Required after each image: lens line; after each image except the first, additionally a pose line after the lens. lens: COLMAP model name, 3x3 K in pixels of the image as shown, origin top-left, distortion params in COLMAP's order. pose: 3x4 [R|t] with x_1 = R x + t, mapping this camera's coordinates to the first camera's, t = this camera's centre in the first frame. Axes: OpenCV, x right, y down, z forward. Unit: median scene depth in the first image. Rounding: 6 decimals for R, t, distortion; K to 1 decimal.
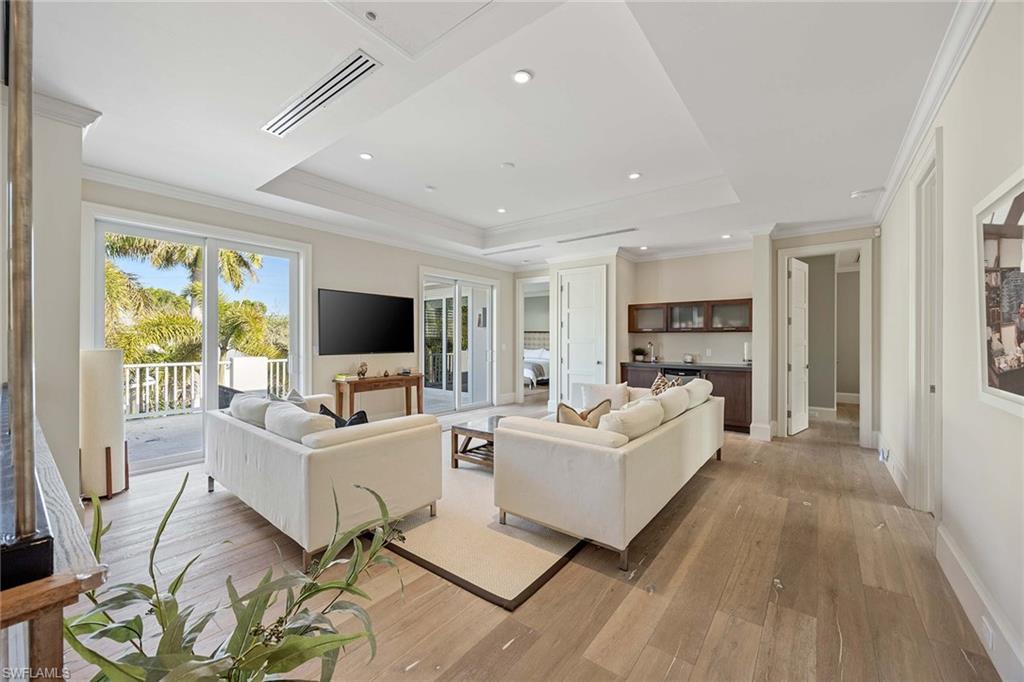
lens RADIAL K [[396.6, 0, 513.8], [0, 396.6, 339.4], [0, 0, 1]] dist [-0.001454, -0.000023]
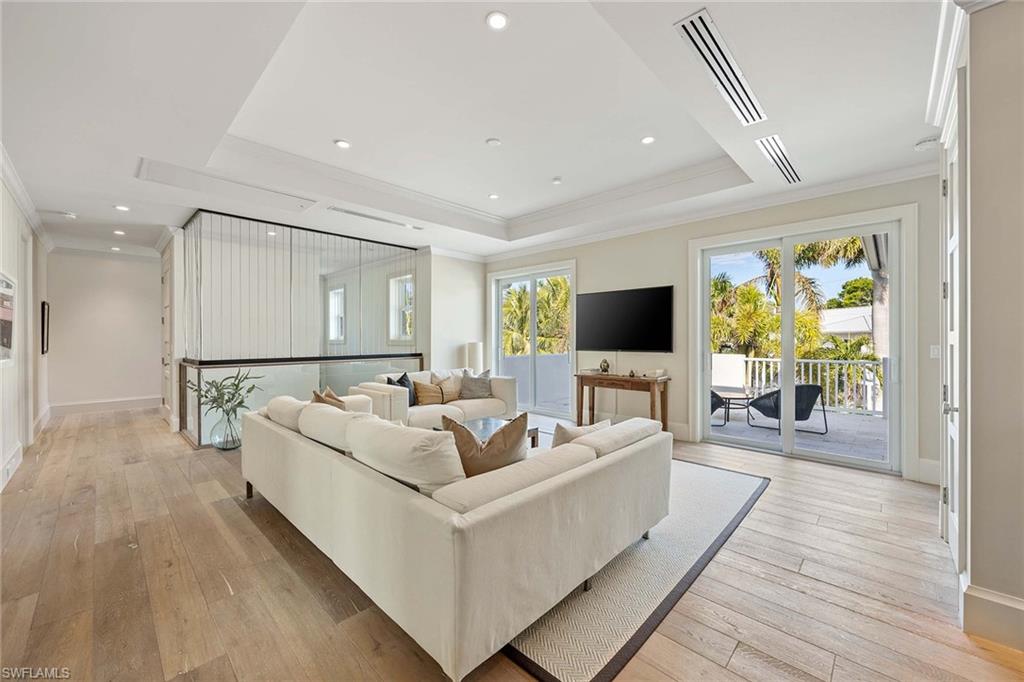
lens RADIAL K [[396.6, 0, 513.8], [0, 396.6, 339.4], [0, 0, 1]] dist [-0.001454, -0.000023]
pose [[-0.103594, 0.003183, -0.994615, 1.135793], [0.003509, 0.999990, 0.002835, 0.005450], [0.994613, -0.003197, -0.103604, 1.487439]]
